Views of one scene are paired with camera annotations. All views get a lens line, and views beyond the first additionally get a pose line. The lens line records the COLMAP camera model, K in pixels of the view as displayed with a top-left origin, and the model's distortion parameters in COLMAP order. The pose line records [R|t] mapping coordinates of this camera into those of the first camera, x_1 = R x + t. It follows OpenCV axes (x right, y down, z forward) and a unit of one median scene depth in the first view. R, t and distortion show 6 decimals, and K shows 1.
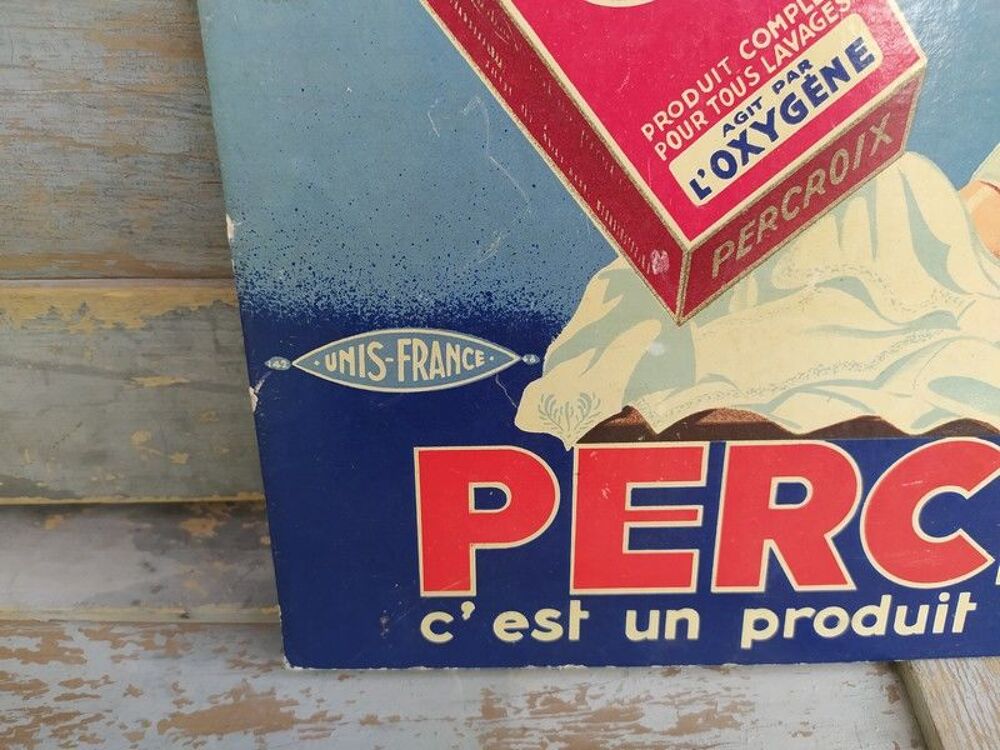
lens RADIAL K [[750.7, 0, 500.5], [0, 750.7, 381.7], [0, 0, 1]] dist [-0.006257, -0.016252]
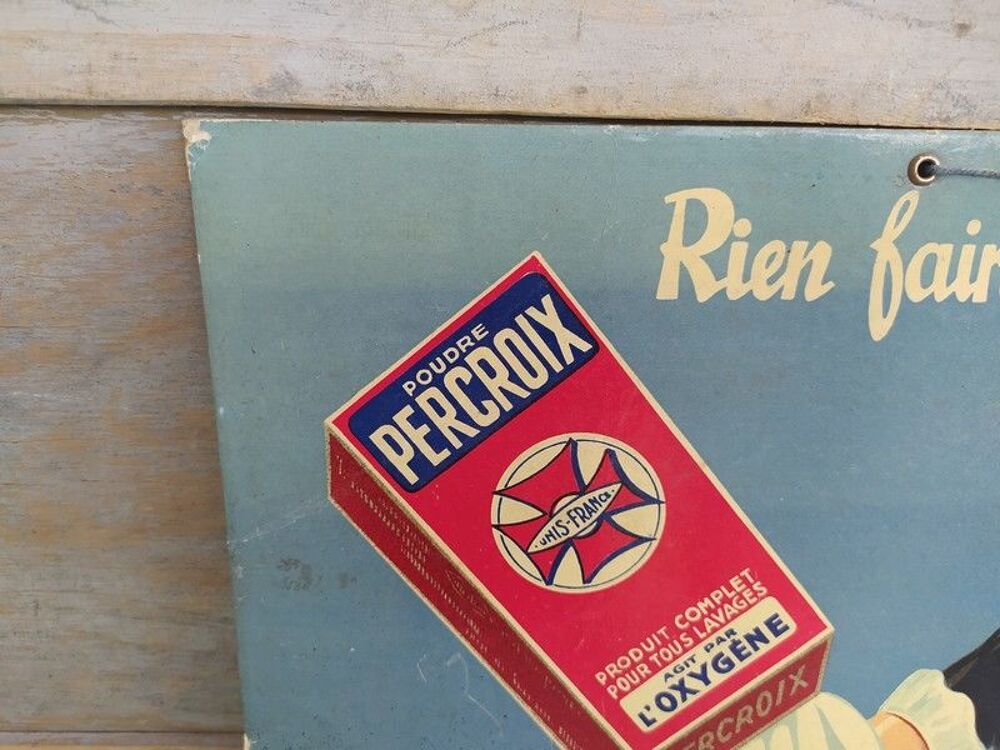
lens RADIAL K [[750.7, 0, 487.0], [0, 750.7, 383.0], [0, 0, 1]] dist [-0.006257, -0.016252]
pose [[0.999814, 0.013144, -0.014107, 0.025387], [-0.014984, 0.990123, -0.139401, -0.622373], [0.012135, 0.139587, 0.990135, -0.246399]]
